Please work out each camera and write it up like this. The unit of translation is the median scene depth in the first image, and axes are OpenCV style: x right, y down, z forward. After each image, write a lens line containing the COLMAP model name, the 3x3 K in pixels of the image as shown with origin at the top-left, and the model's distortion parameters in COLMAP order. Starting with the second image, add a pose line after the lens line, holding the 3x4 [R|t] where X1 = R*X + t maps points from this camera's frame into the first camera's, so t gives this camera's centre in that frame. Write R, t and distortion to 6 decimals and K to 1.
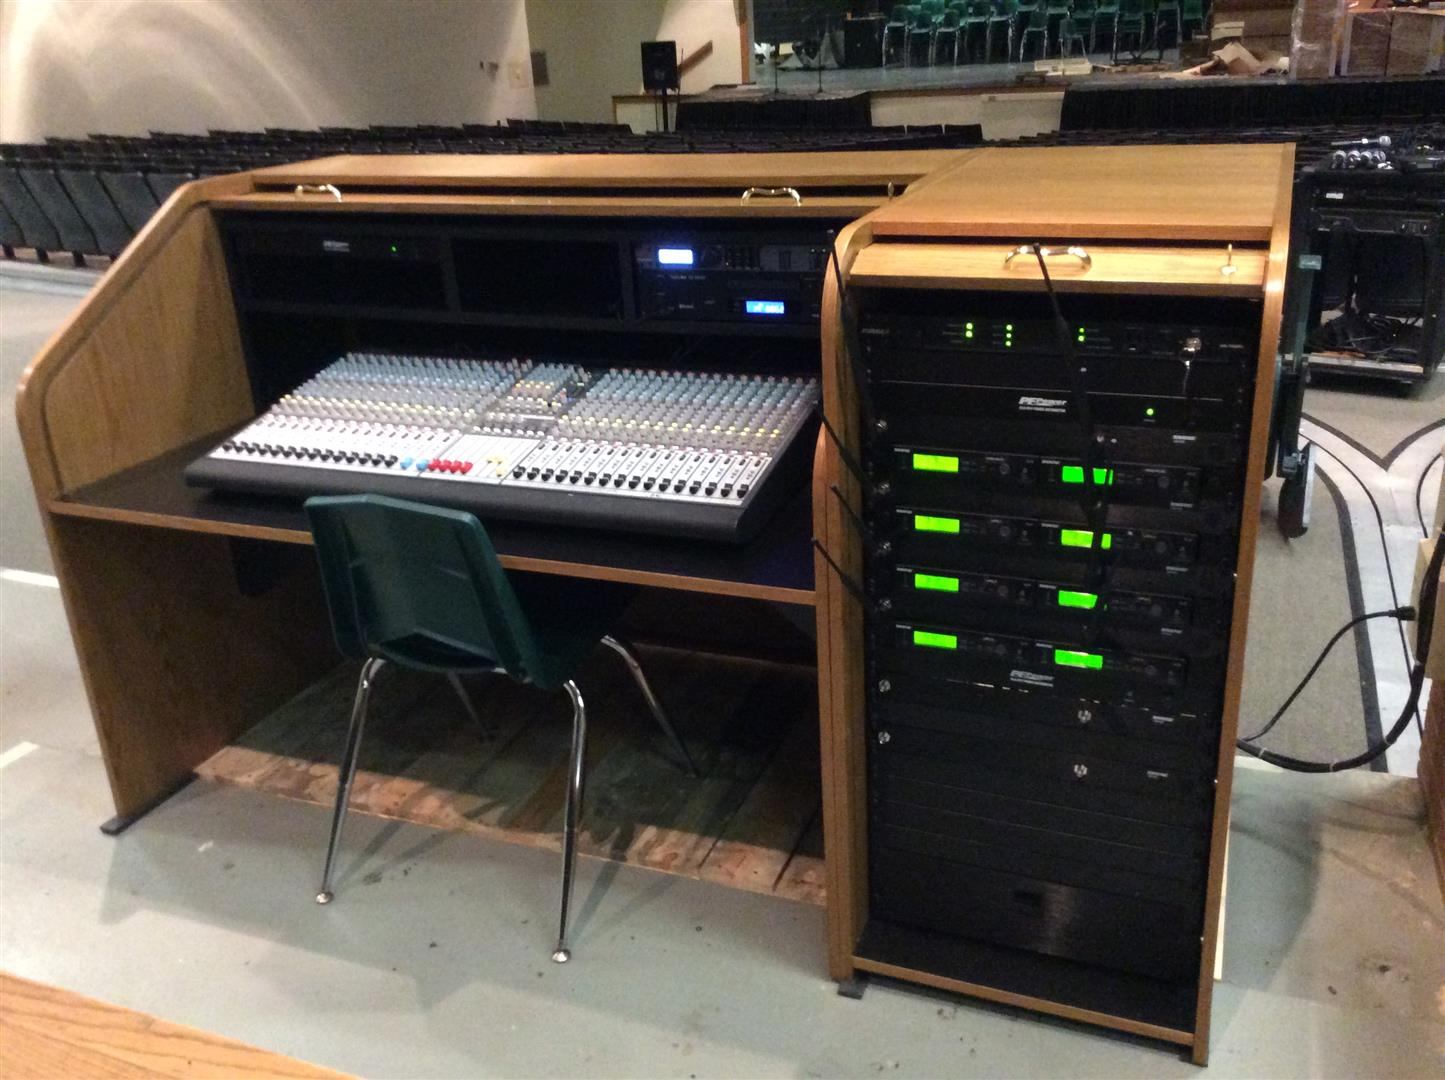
lens RADIAL K [[1348.5, 0, 723.0], [0, 1348.5, 539.9], [0, 0, 1]] dist [0.085049, 0.000000]
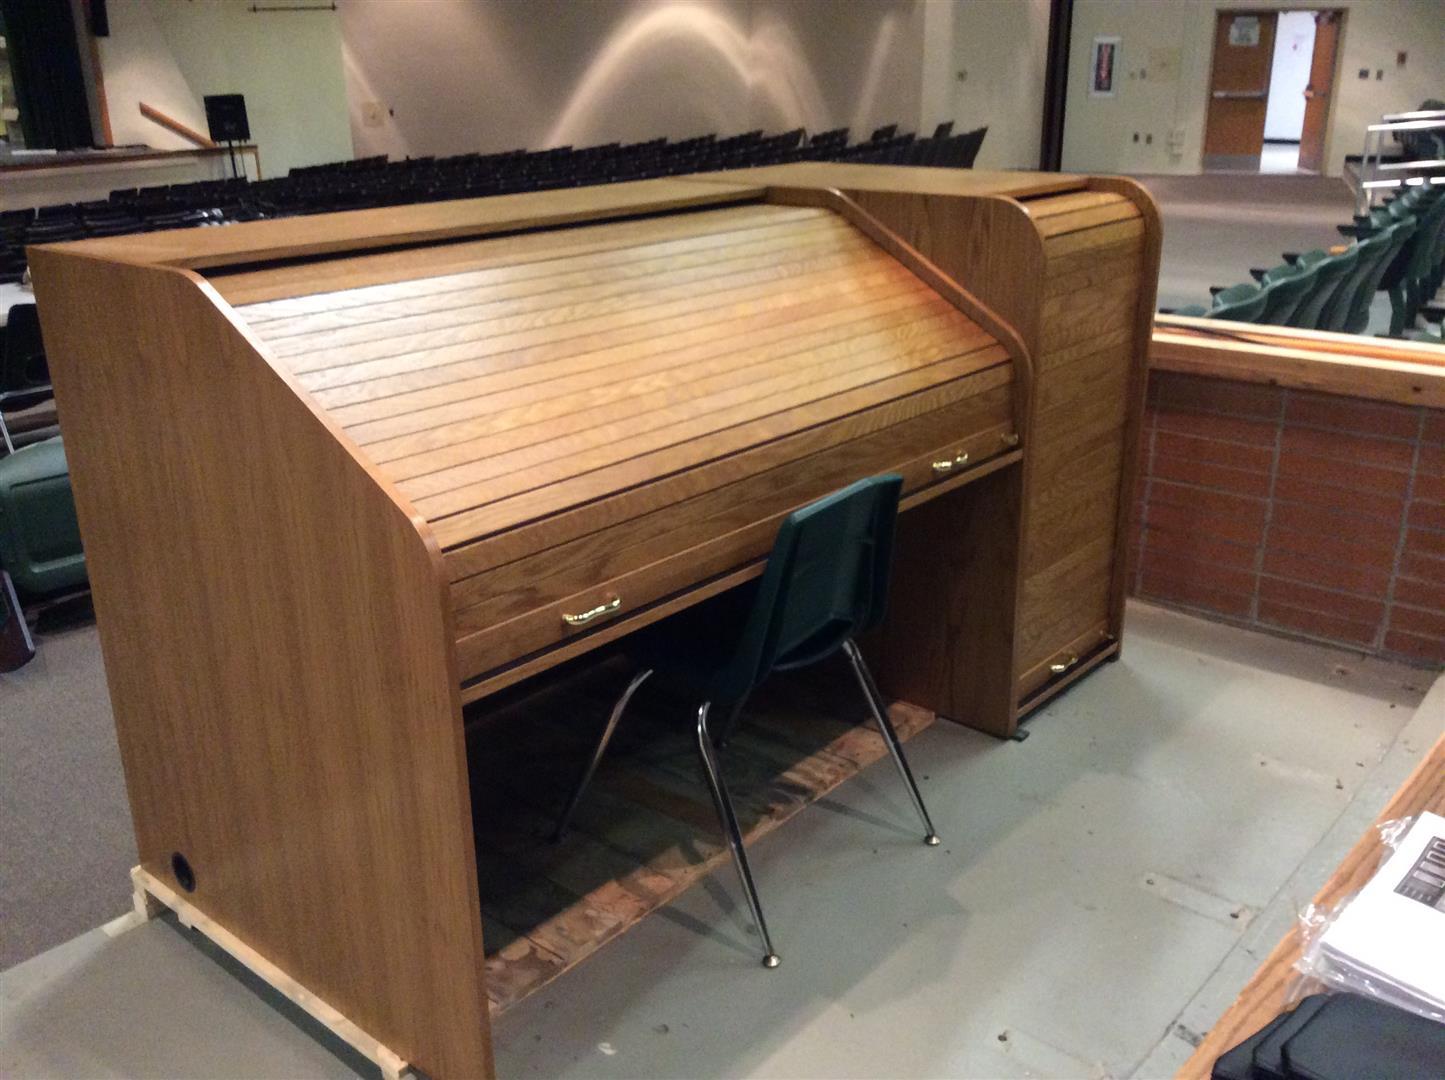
lens RADIAL K [[1348.5, 0, 722.5], [0, 1348.5, 538.6], [0, 0, 1]] dist [0.085049, 0.000000]
pose [[0.316705, -0.273586, 0.908212, -1.019539], [0.359152, 0.920796, 0.152136, -0.149262], [-0.877900, 0.278004, 0.389879, 0.566083]]
